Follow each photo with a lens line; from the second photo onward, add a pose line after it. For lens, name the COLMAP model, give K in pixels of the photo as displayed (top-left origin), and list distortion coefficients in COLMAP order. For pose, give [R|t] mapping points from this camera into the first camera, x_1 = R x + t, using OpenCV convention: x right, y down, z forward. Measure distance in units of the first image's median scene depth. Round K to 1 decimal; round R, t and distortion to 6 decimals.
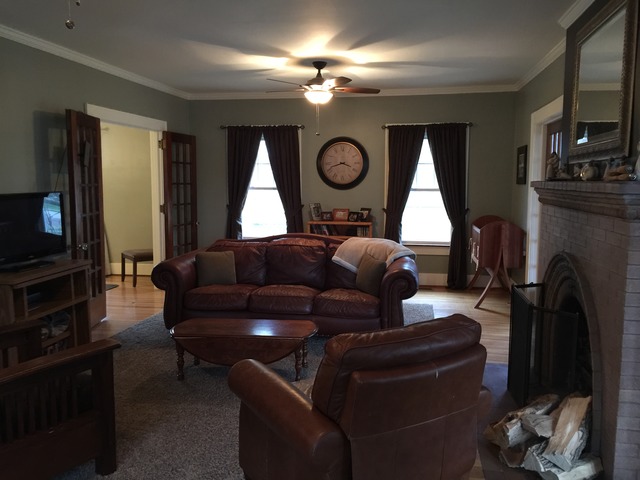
lens RADIAL K [[557.0, 0, 318.3], [0, 557.0, 232.6], [0, 0, 1]] dist [0.121089, -0.130716]
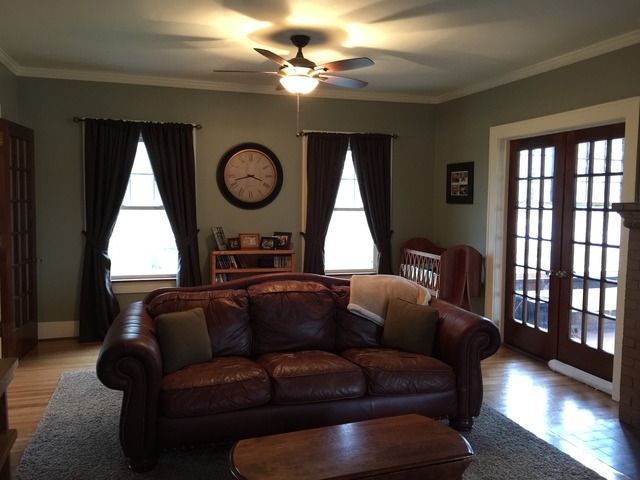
lens RADIAL K [[557.0, 0, 318.3], [0, 557.0, 232.6], [0, 0, 1]] dist [0.121089, -0.130716]
pose [[0.892249, -0.023213, 0.450946, -0.232546], [0.035911, 0.999162, -0.019622, -0.025849], [-0.450113, 0.033702, 0.892336, 0.258048]]
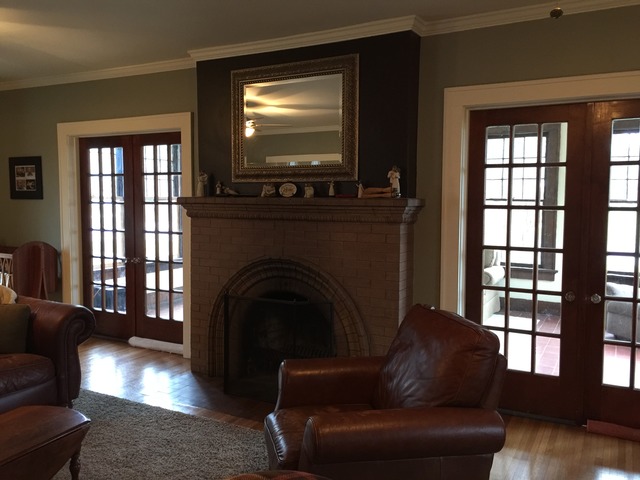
lens RADIAL K [[557.0, 0, 318.3], [0, 557.0, 232.6], [0, 0, 1]] dist [0.121089, -0.130716]
pose [[0.334347, -0.065919, 0.940142, -0.297576], [0.088034, 0.995374, 0.038484, -0.024608], [-0.938329, 0.069897, 0.338604, 0.242530]]
